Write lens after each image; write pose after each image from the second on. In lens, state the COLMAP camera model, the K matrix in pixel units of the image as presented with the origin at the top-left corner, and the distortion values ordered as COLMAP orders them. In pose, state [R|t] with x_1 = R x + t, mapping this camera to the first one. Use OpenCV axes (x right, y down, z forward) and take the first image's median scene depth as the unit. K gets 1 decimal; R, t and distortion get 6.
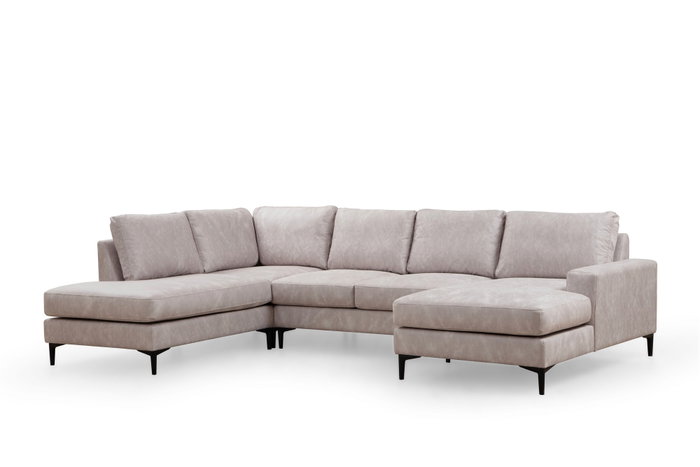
lens RADIAL K [[1249.4, 0, 346.3], [0, 1249.4, 240.1], [0, 0, 1]] dist [0.356734, 0.000000]
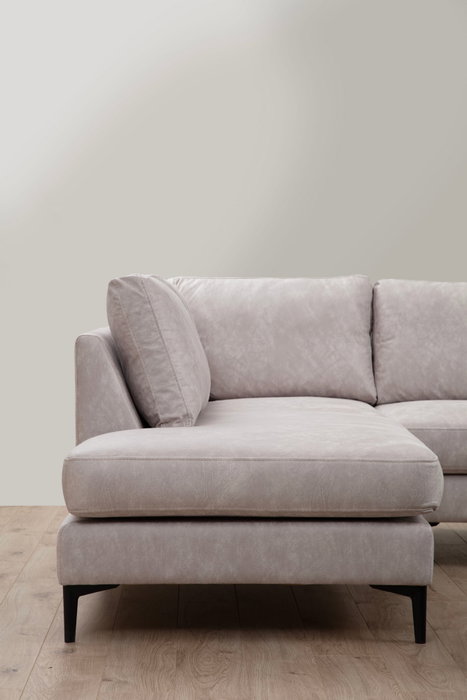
lens RADIAL K [[1776.6, 0, 230.2], [0, 1776.6, 346.3], [0, 0, 1]] dist [0.726646, 0.000000]
pose [[0.811915, 0.003389, 0.583766, -0.527881], [0.018810, 0.999312, -0.031963, 0.025339], [-0.583473, 0.036932, 0.811292, 0.519051]]
